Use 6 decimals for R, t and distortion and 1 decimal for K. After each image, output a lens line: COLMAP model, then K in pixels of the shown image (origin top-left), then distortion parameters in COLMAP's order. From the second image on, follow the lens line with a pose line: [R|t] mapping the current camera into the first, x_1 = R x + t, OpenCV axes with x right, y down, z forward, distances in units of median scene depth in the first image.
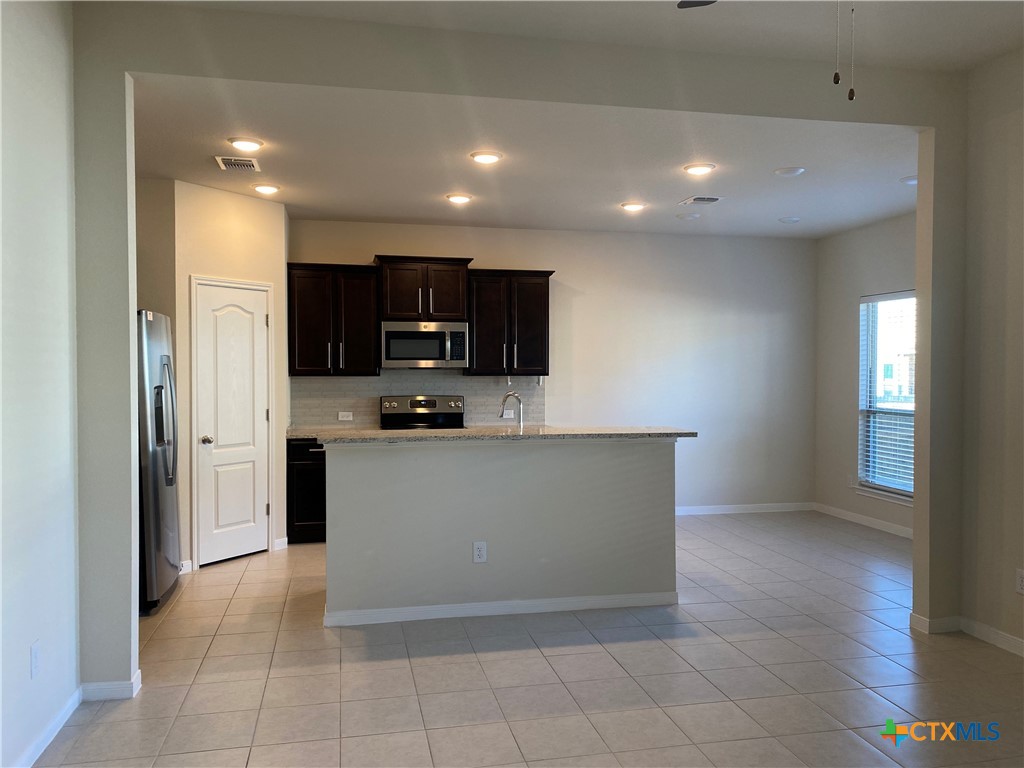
lens RADIAL K [[783.9, 0, 512.0], [0, 783.9, 384.0], [0, 0, 1]] dist [0.003849, -0.001476]
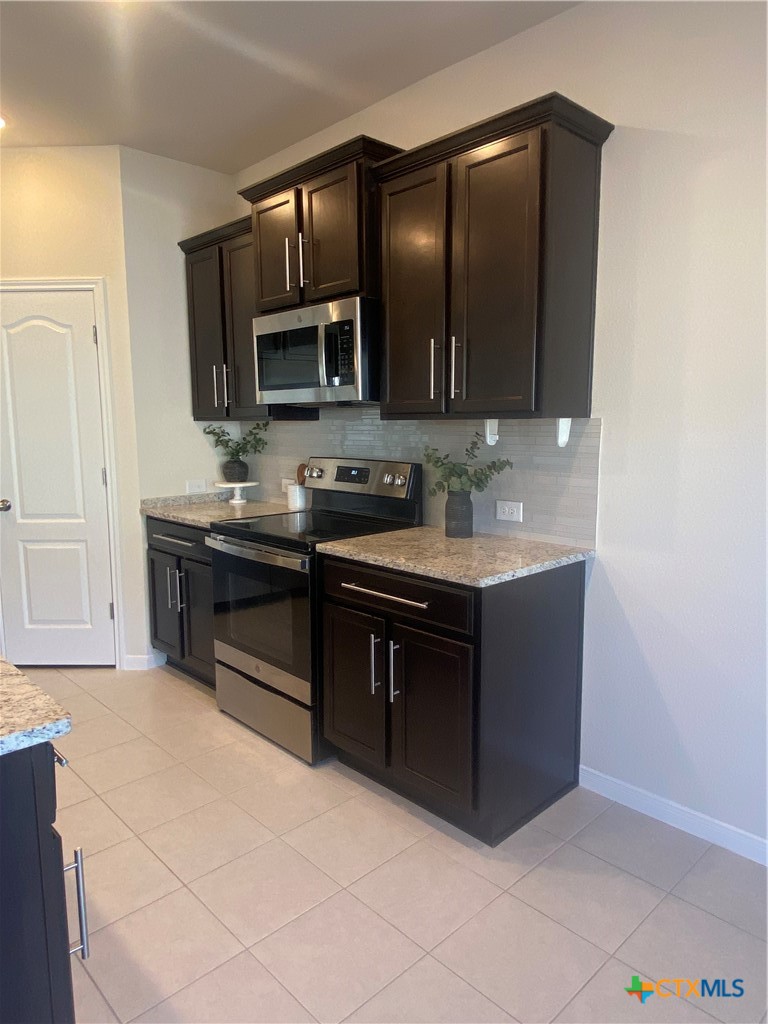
lens RADIAL K [[672.3, 0, 384.0], [0, 672.3, 512.0], [0, 0, 1]] dist [0.002250, 0.000379]
pose [[0.521437, 0.111743, -0.845941, 0.323654], [-0.013484, 0.992344, 0.122770, -0.005561], [0.853183, -0.052610, 0.518951, 0.921186]]
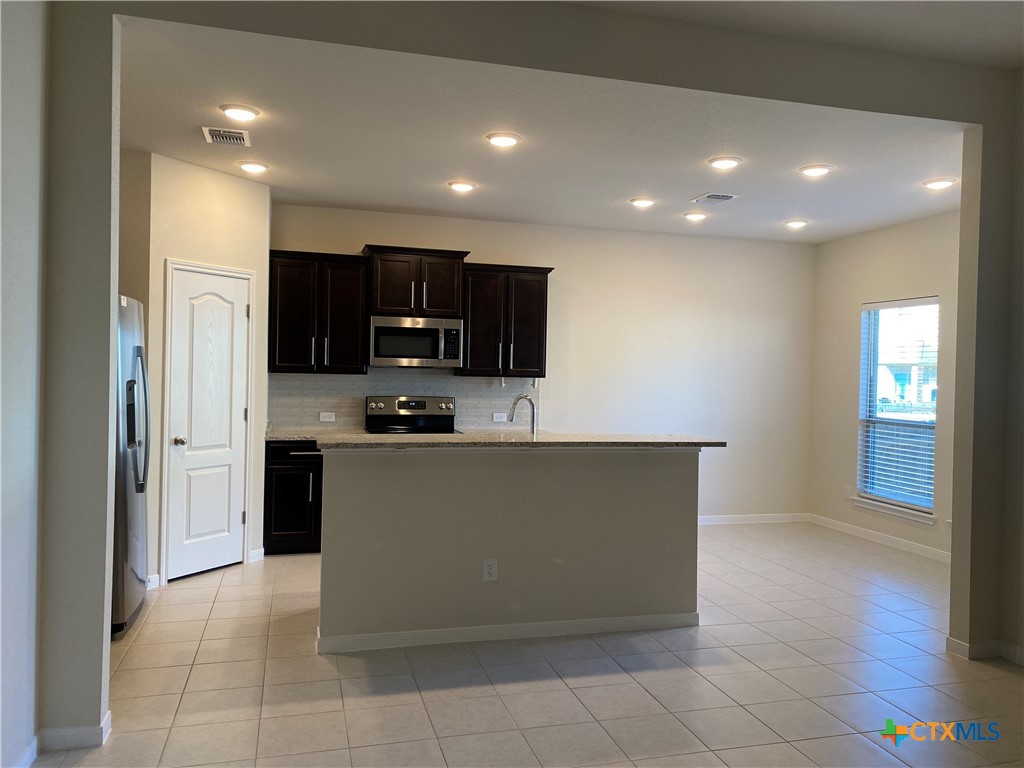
lens RADIAL K [[784.1, 0, 521.8], [0, 784.1, 376.4], [0, 0, 1]] dist [0.000197, 0.004115]
pose [[0.997534, 0.020620, 0.067086, -0.053823], [-0.019787, 0.999719, -0.013058, 0.000785], [-0.067337, 0.011699, 0.997662, 0.065319]]
